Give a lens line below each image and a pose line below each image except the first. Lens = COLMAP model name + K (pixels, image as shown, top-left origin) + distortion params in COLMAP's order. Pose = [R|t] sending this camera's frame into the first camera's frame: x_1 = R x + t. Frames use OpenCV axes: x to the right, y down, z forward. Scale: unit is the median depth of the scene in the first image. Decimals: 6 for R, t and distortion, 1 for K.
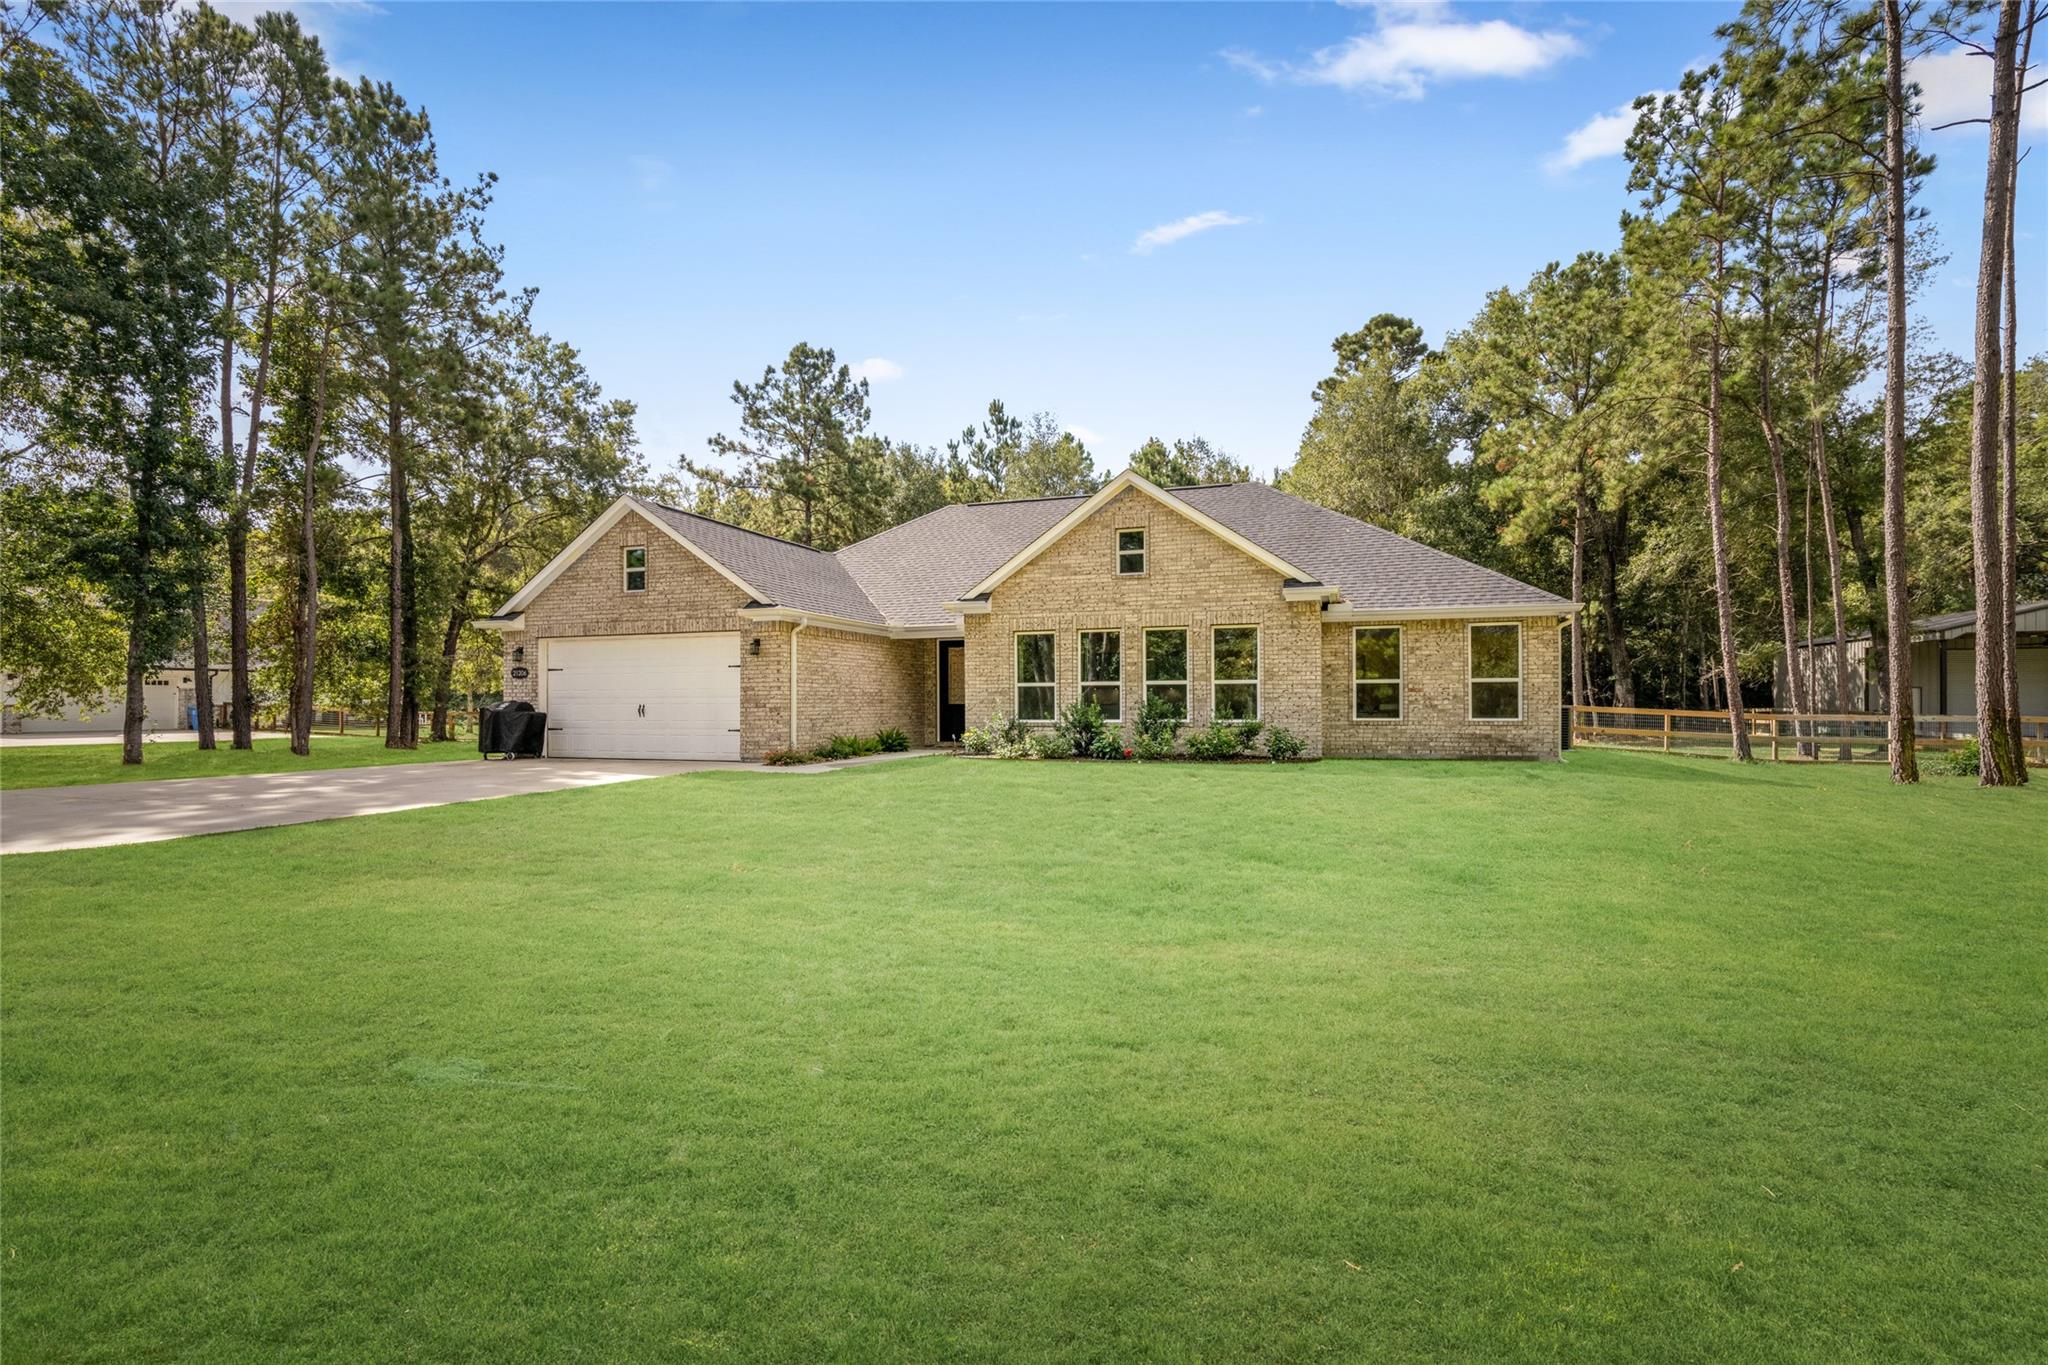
lens RADIAL K [[938.1, 0, 1013.2], [0, 938.1, 675.7], [0, 0, 1]] dist [-0.003256, 0.001461]
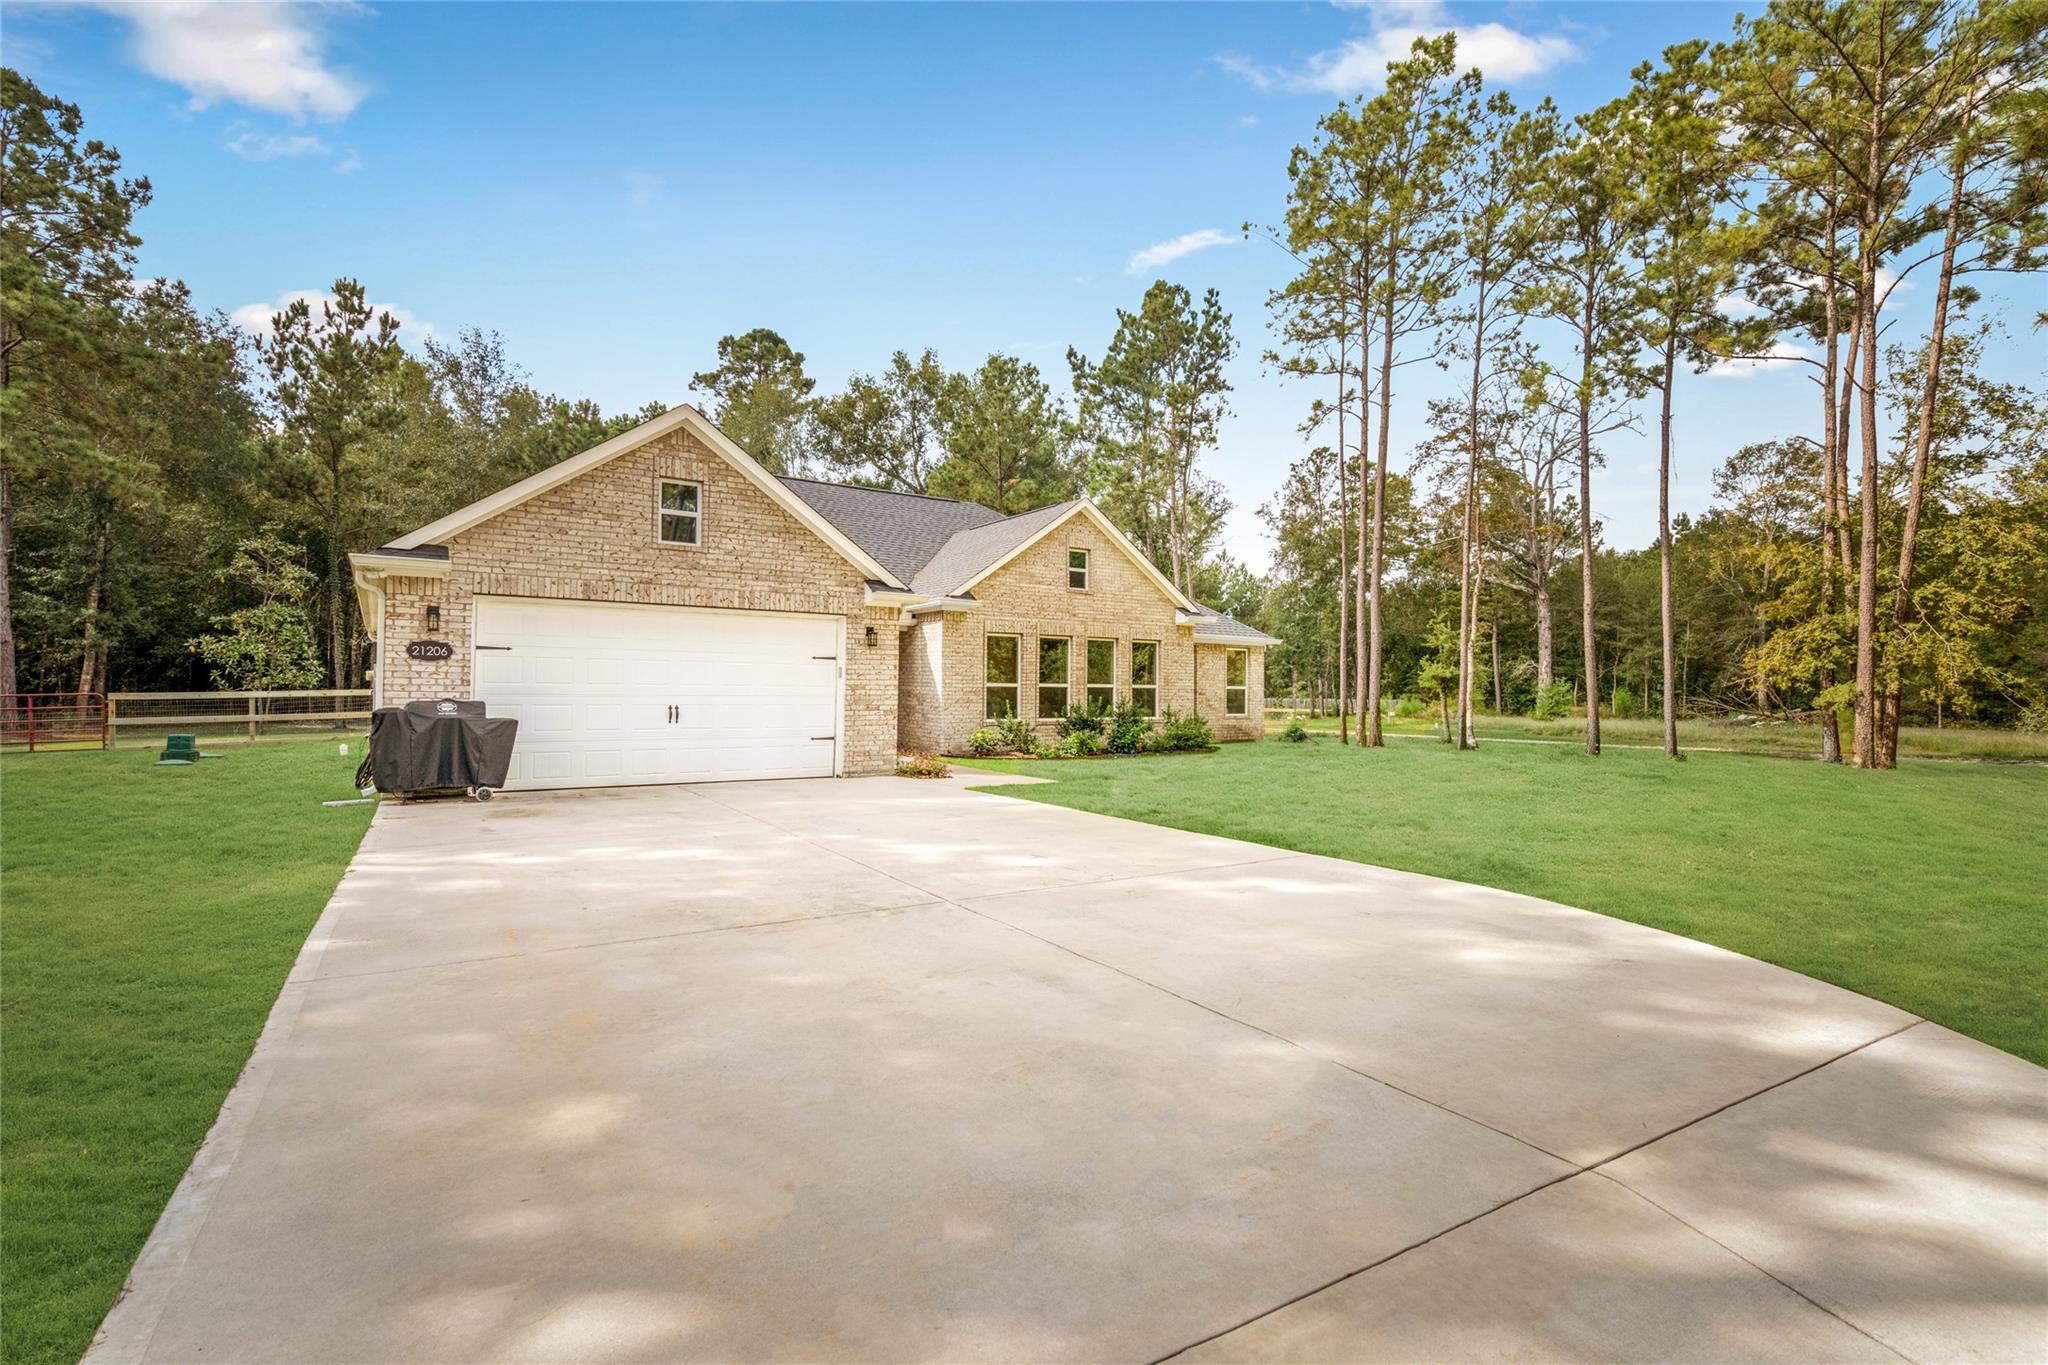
lens RADIAL K [[938.1, 0, 1013.2], [0, 938.1, 675.7], [0, 0, 1]] dist [-0.003256, 0.001461]
pose [[0.592681, 0.022747, 0.805116, -0.852593], [-0.034982, 0.999385, -0.002483, 0.001394], [-0.804677, -0.026693, 0.593112, 0.399884]]
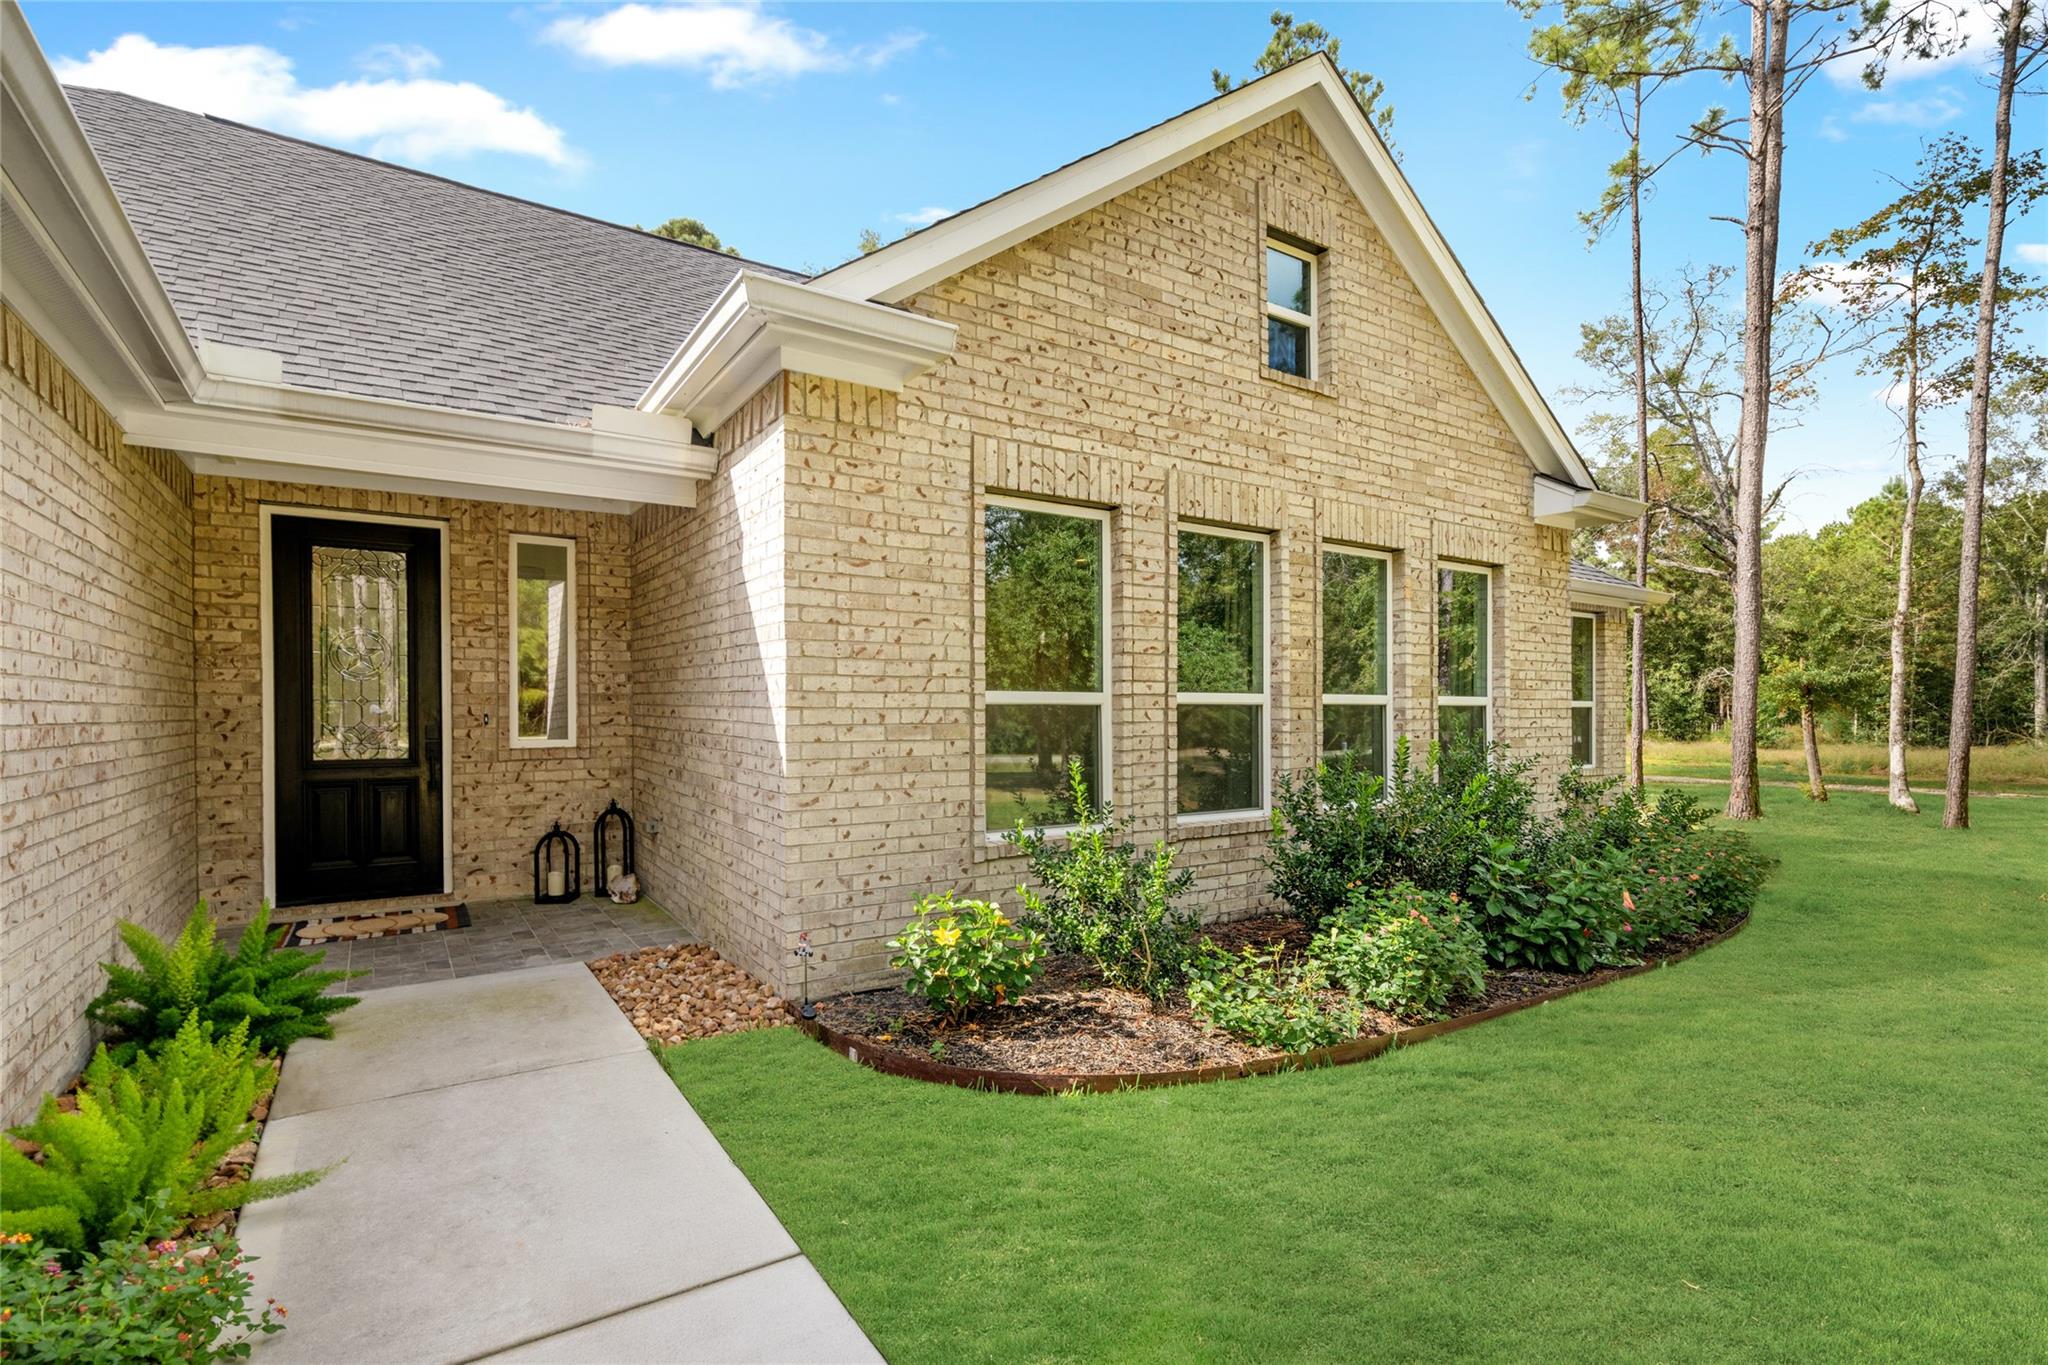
lens RADIAL K [[964.6, 0, 1022.0], [0, 964.6, 719.5], [0, 0, 1]] dist [-0.001357, 0.000252]
pose [[0.600948, -0.002417, 0.799284, -0.216774], [-0.026791, 0.999373, 0.023166, 0.010047], [-0.798839, -0.035335, 0.600506, 0.888663]]
